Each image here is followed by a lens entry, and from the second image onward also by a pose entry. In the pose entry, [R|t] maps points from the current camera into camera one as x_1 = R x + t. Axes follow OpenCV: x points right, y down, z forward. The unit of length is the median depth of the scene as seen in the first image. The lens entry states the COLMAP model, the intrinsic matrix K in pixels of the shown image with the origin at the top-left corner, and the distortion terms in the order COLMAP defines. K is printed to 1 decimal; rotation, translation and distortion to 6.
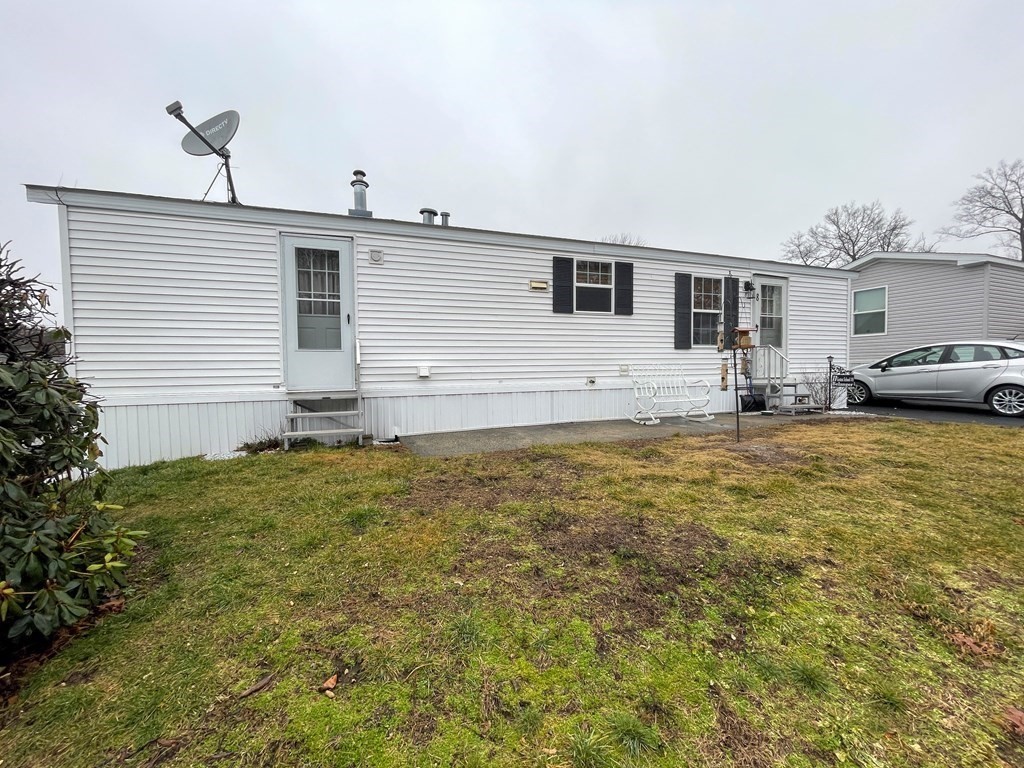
lens RADIAL K [[406.7, 0, 512.2], [0, 406.7, 386.3], [0, 0, 1]] dist [0.002176, -0.002064]
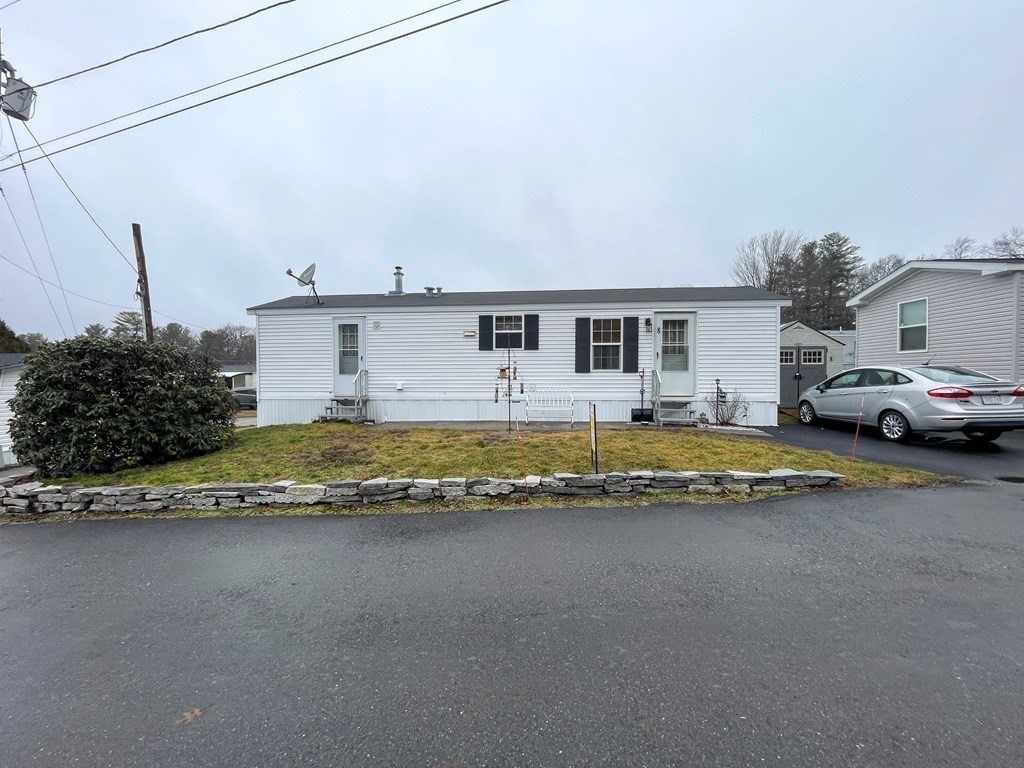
lens RADIAL K [[406.7, 0, 512.7], [0, 406.7, 384.2], [0, 0, 1]] dist [0.002176, -0.002064]
pose [[0.909364, 0.019381, -0.415550, 0.814335], [-0.028436, 0.999474, -0.015614, -0.026516], [0.415028, 0.026016, 0.909437, -0.351162]]
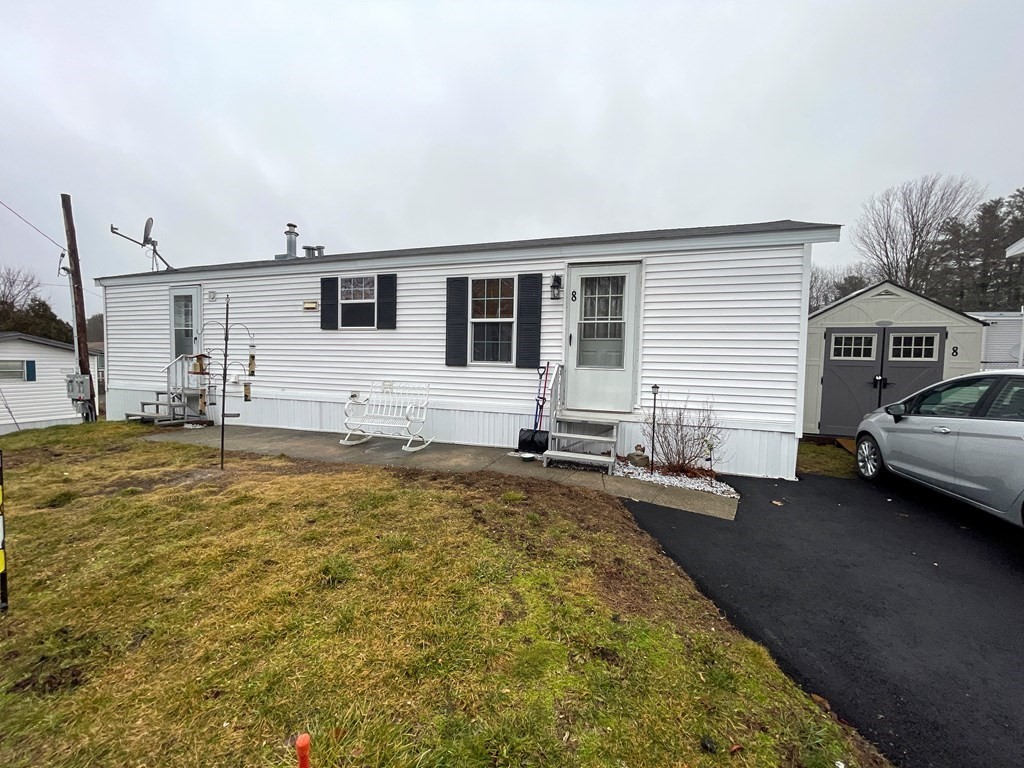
lens RADIAL K [[406.7, 0, 518.8], [0, 406.7, 382.4], [0, 0, 1]] dist [0.002176, -0.002064]
pose [[0.790227, 0.058546, -0.610011, 1.101813], [-0.059812, 0.998042, 0.018305, -0.085279], [0.609889, 0.022021, 0.792181, 0.429614]]
